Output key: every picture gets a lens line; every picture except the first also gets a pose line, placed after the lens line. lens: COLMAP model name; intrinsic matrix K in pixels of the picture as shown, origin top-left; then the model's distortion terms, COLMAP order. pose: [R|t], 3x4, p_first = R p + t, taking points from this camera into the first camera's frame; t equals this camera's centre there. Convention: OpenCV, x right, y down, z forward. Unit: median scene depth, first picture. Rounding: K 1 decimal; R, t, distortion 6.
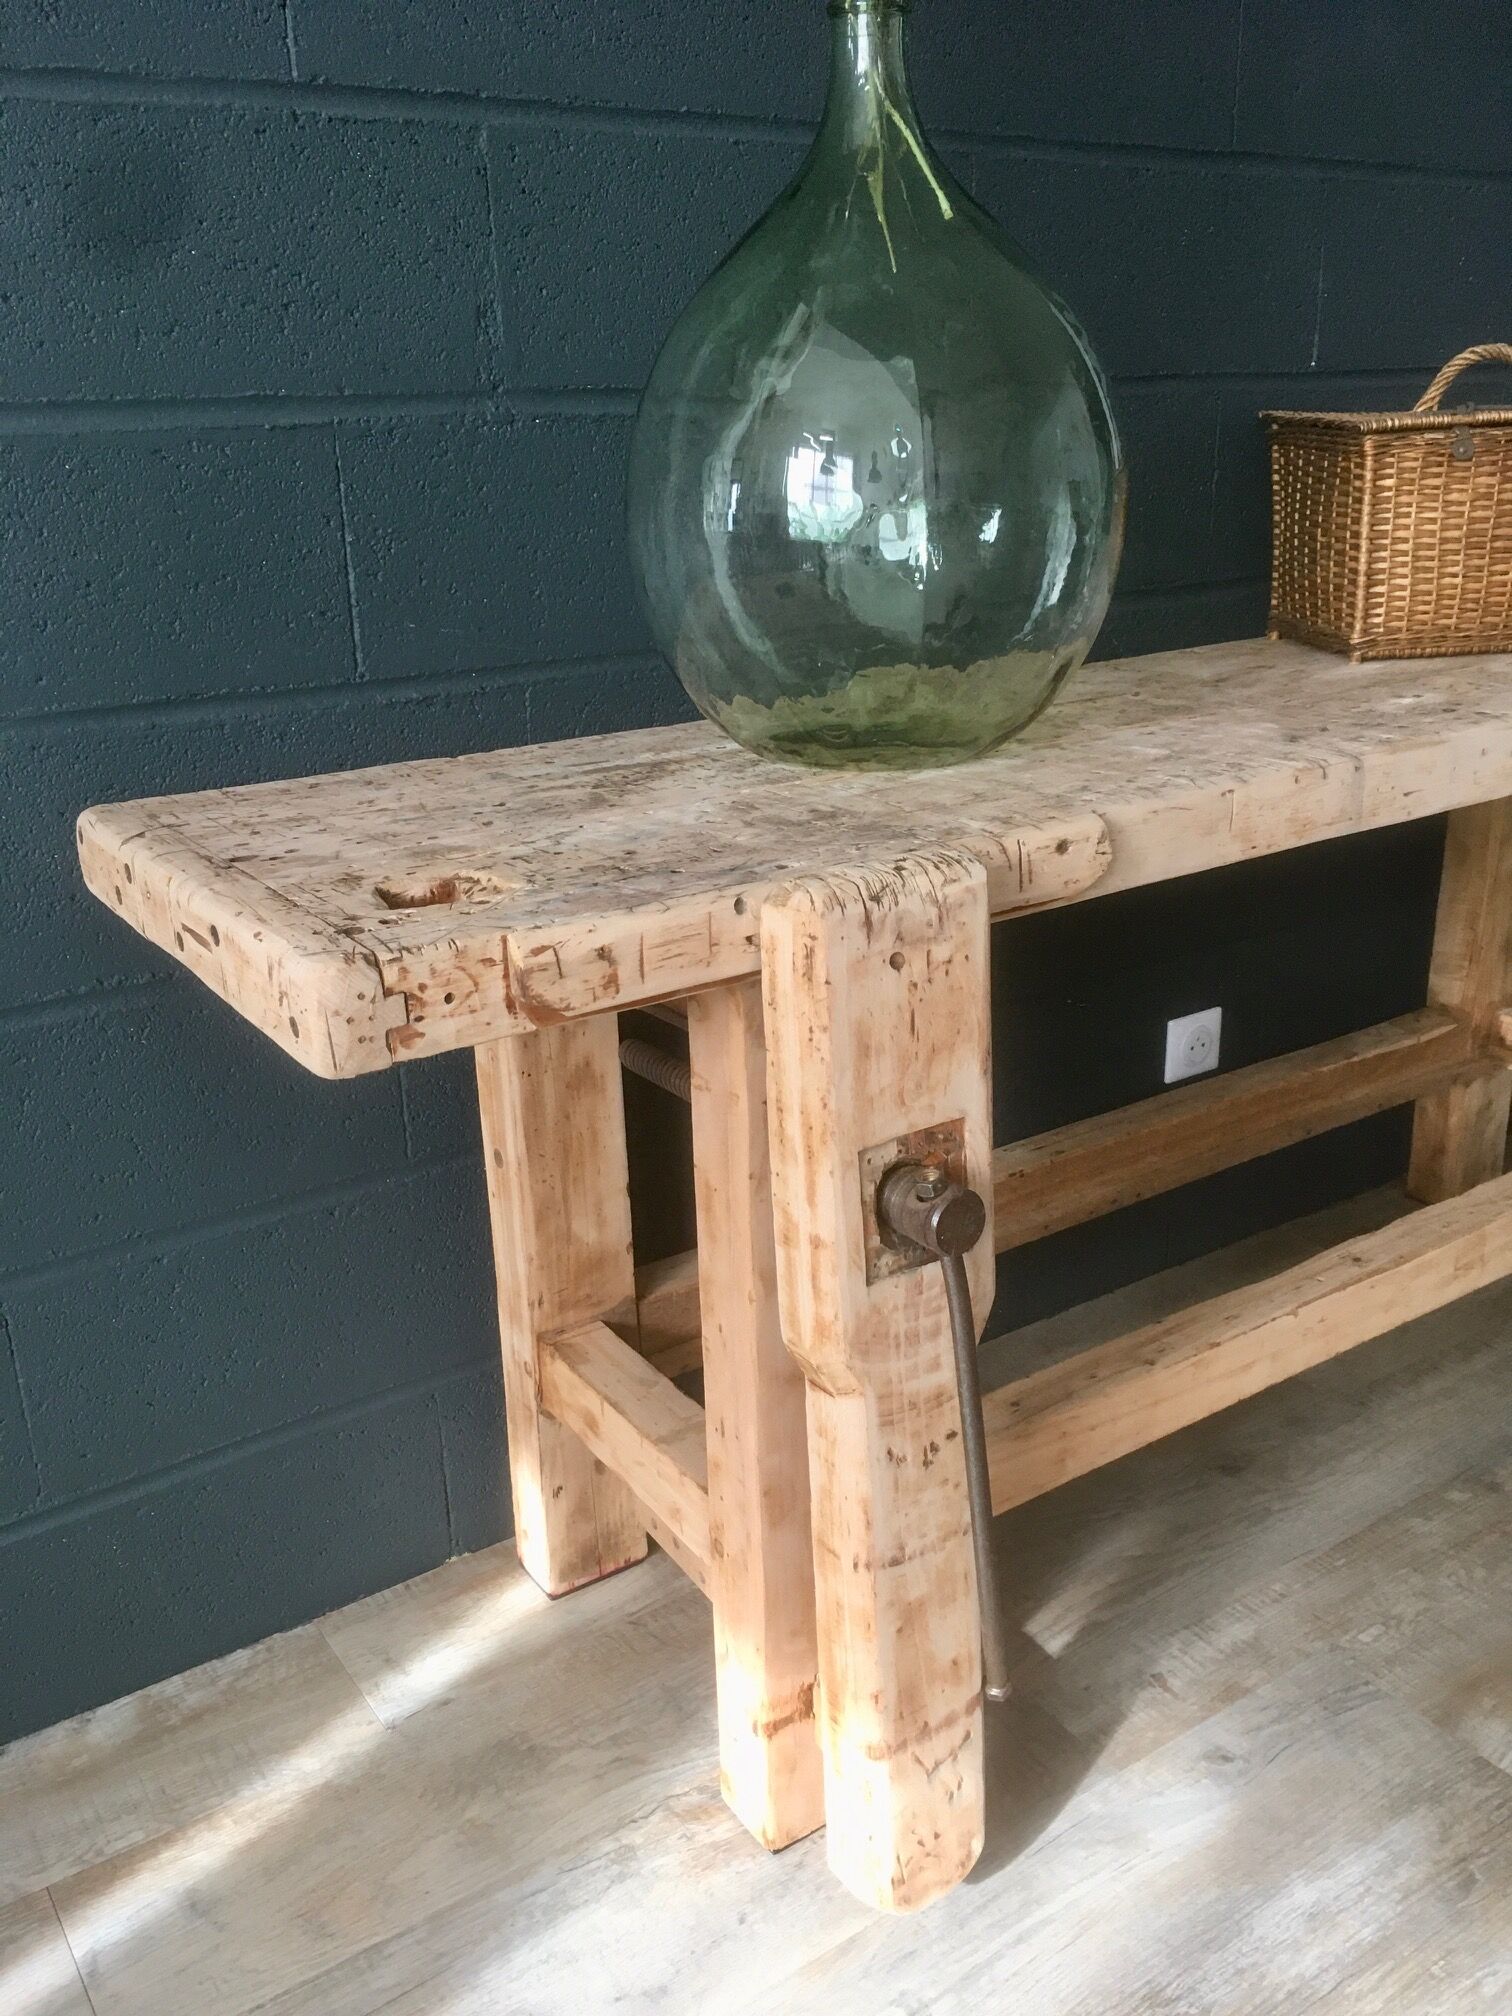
lens RADIAL K [[1754.9, 0, 758.9], [0, 1754.9, 1007.1], [0, 0, 1]] dist [0.066878, -0.089155]
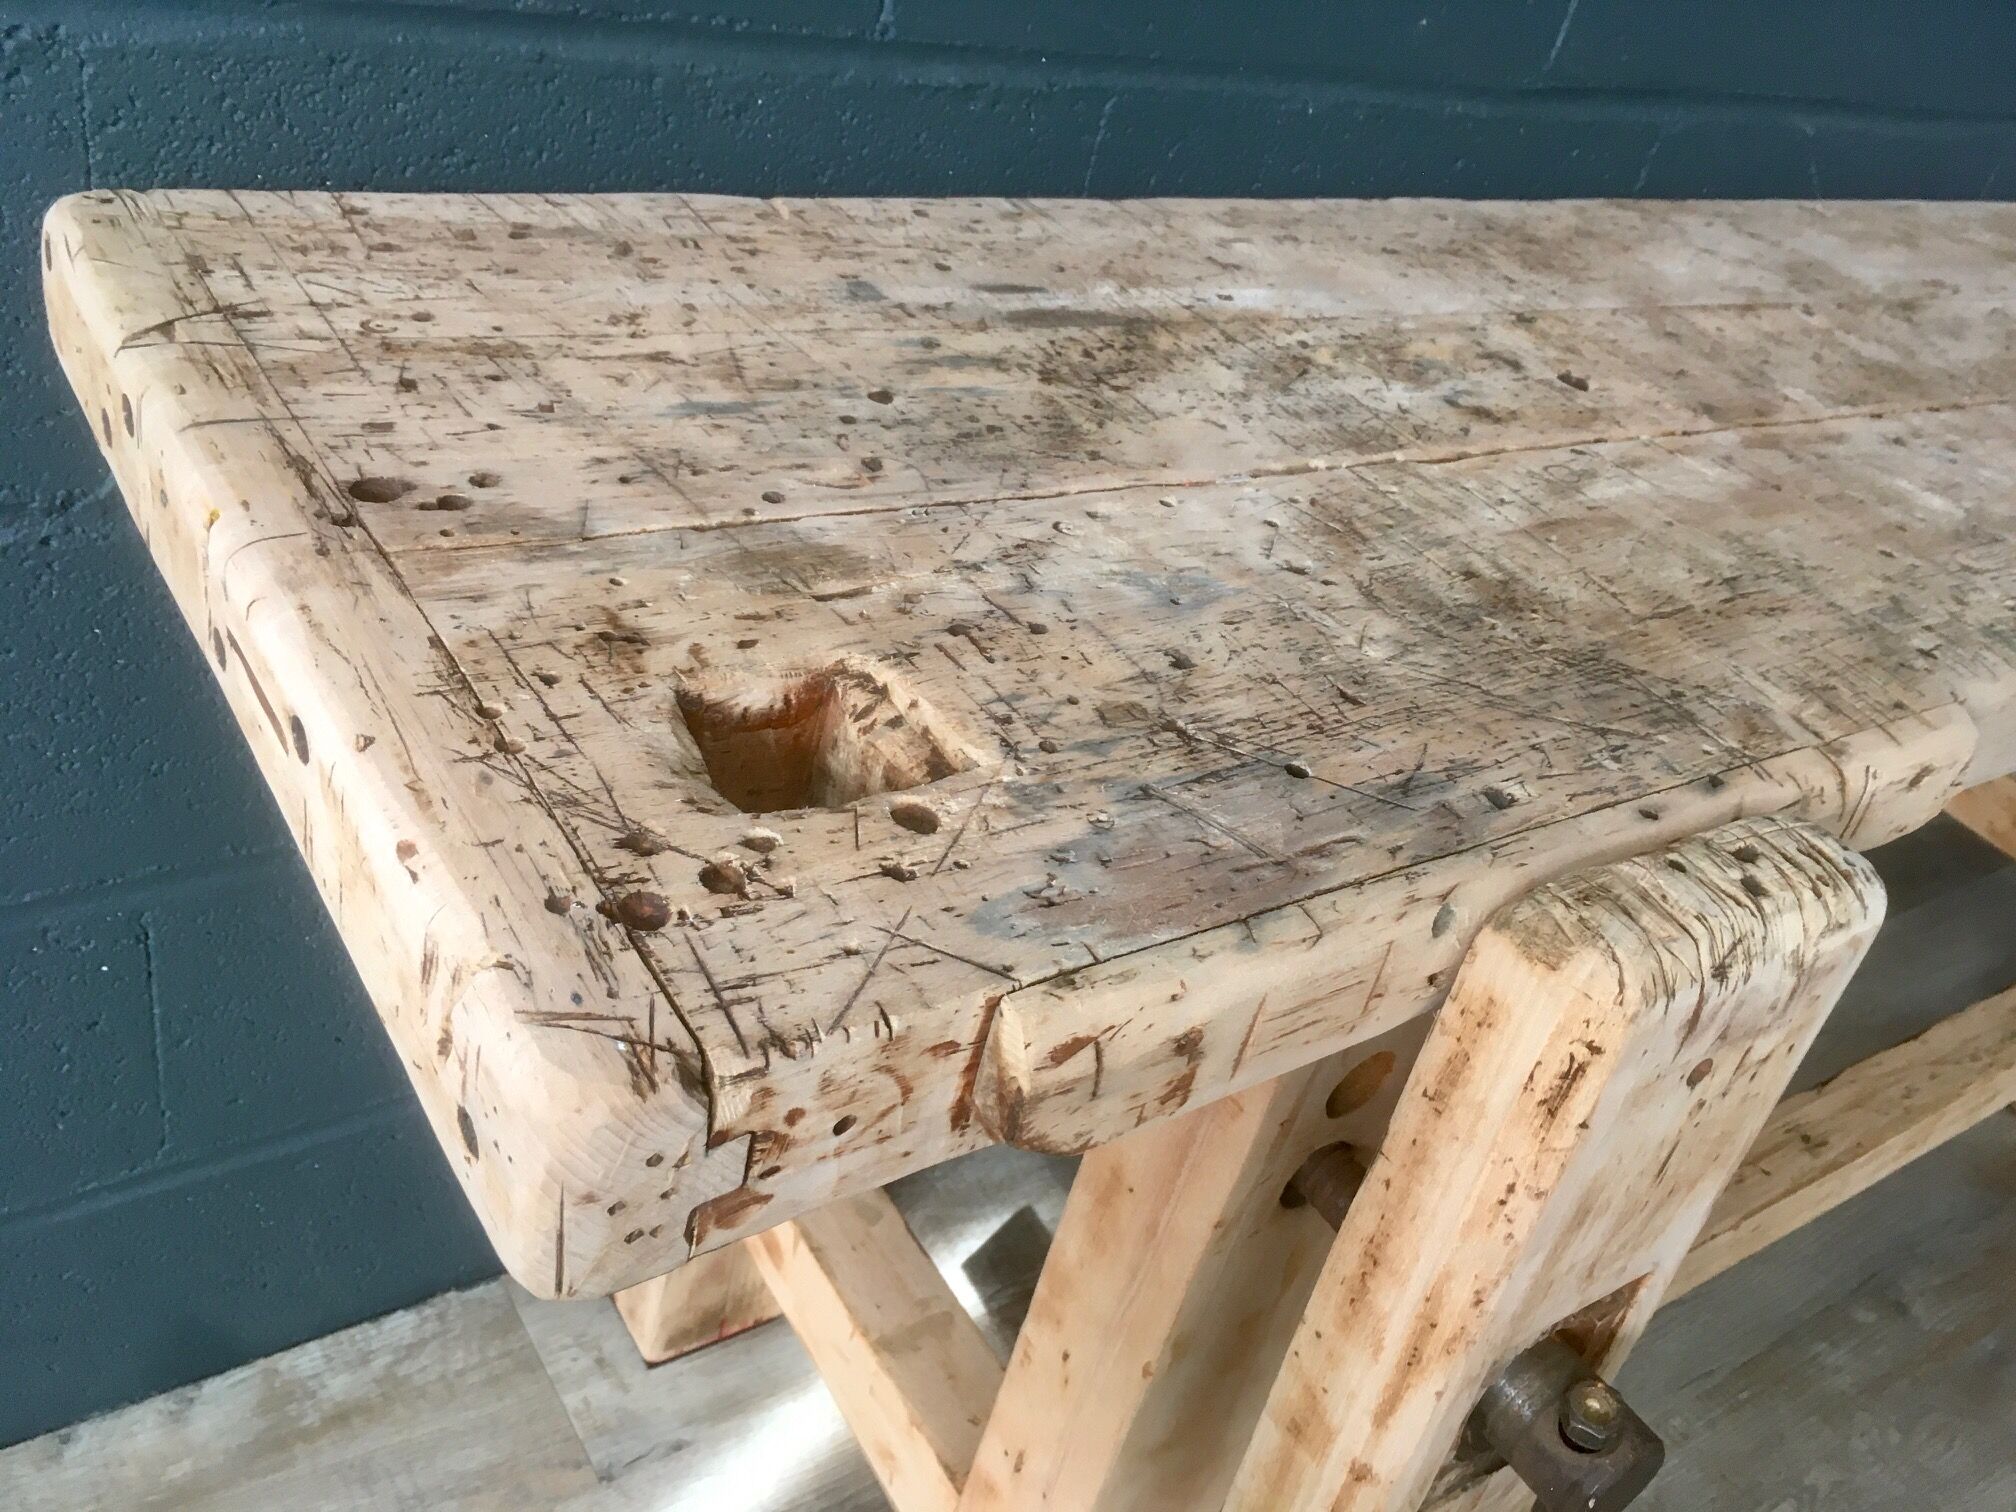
lens RADIAL K [[1754.9, 0, 1017.0], [0, 1754.9, 760.1], [0, 0, 1]] dist [0.066878, -0.089155]
pose [[0.968762, 0.201966, 0.143911, -0.174116], [-0.233555, 0.938143, 0.255618, -0.168739], [-0.083383, -0.281244, 0.956007, 0.494696]]
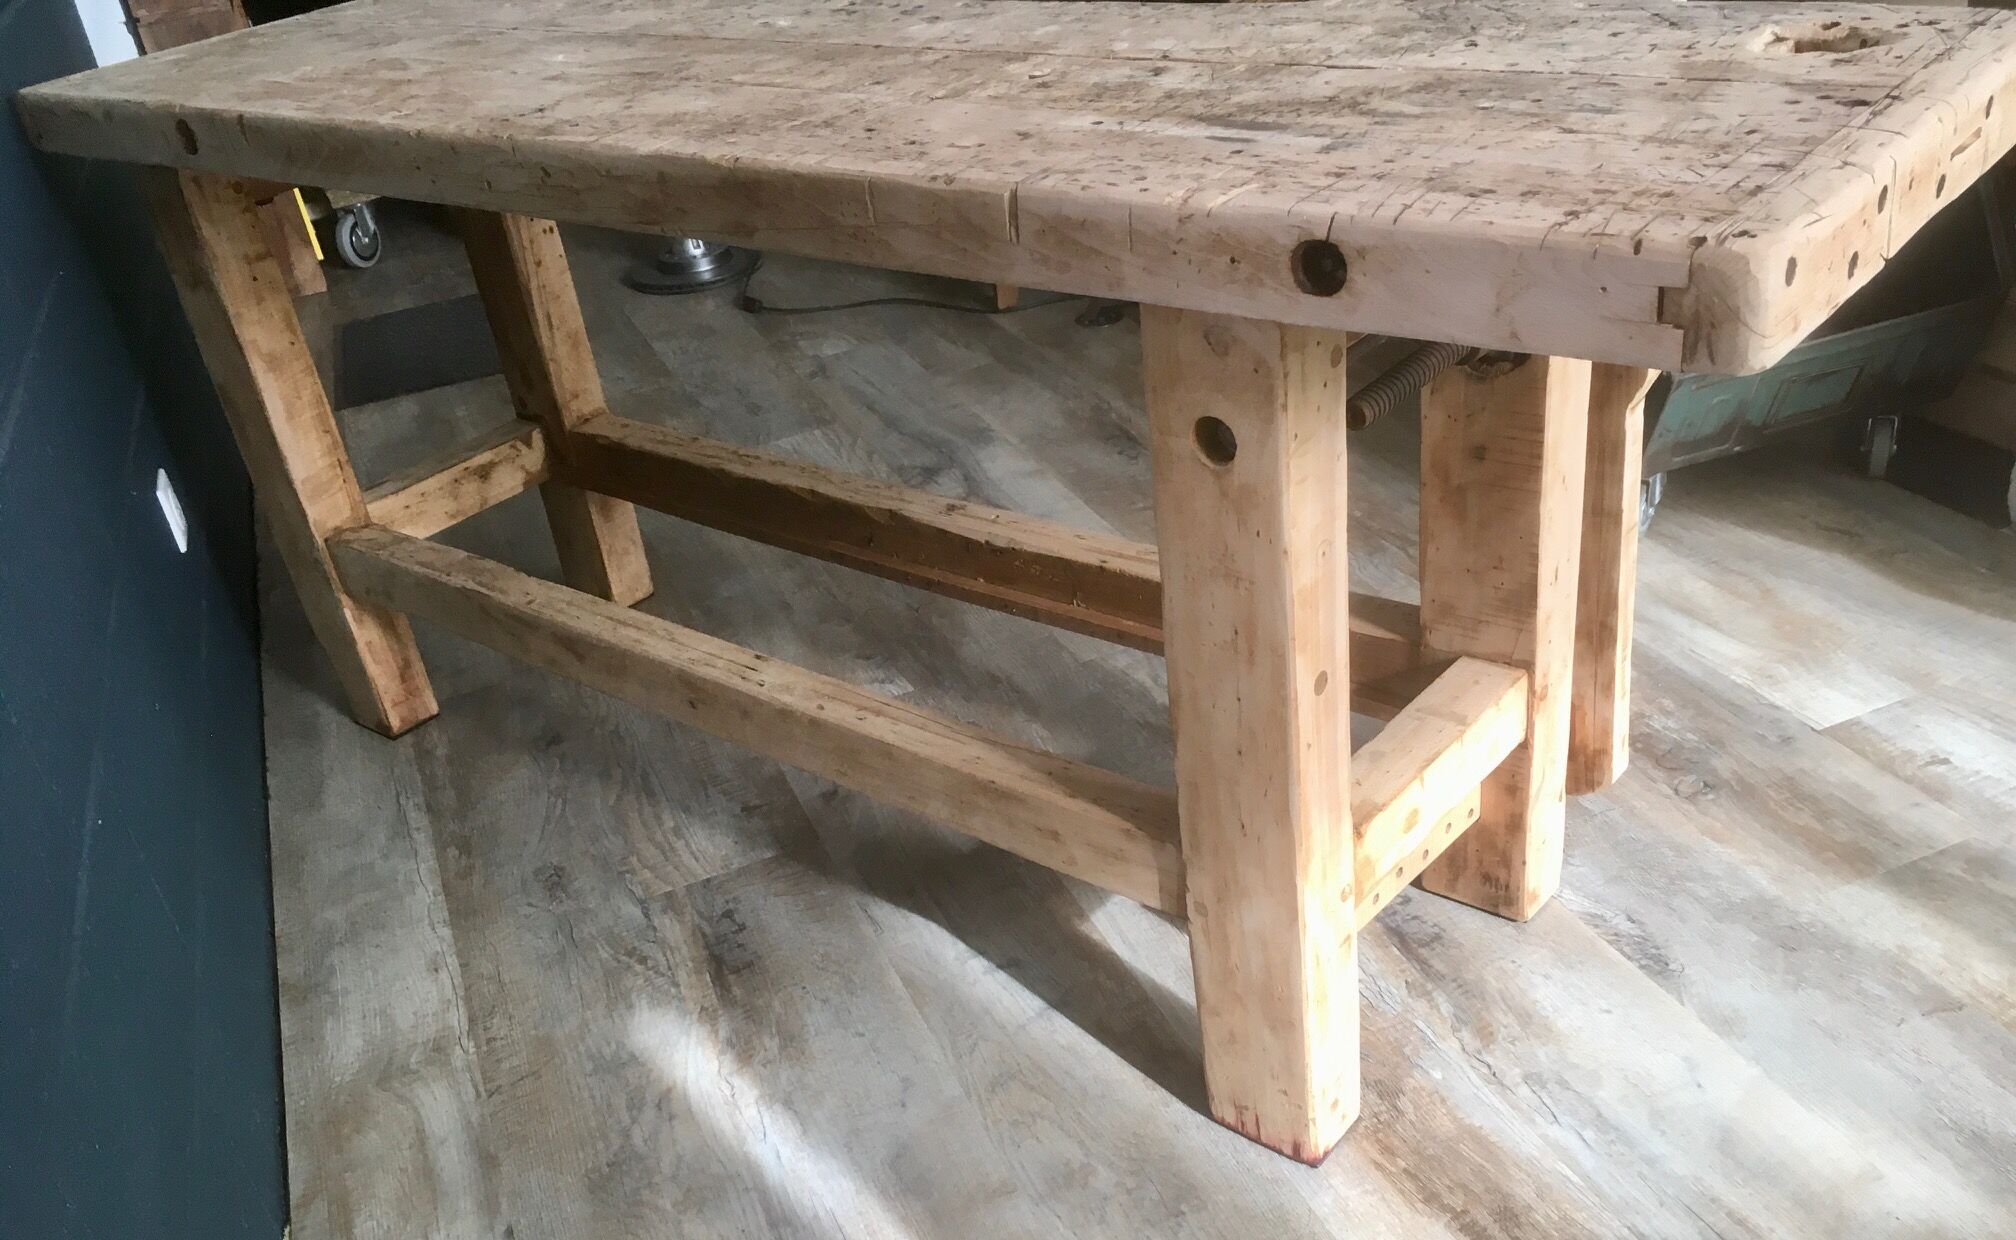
lens RADIAL K [[1803.8, 0, 1007.9], [0, 1803.8, 629.0], [0, 0, 1]] dist [-0.026083, -0.011721]
pose [[-0.259939, -0.403628, 0.877221, -1.004485], [0.453218, 0.751173, 0.479929, -0.473217], [-0.852657, 0.522325, -0.012328, 1.429210]]
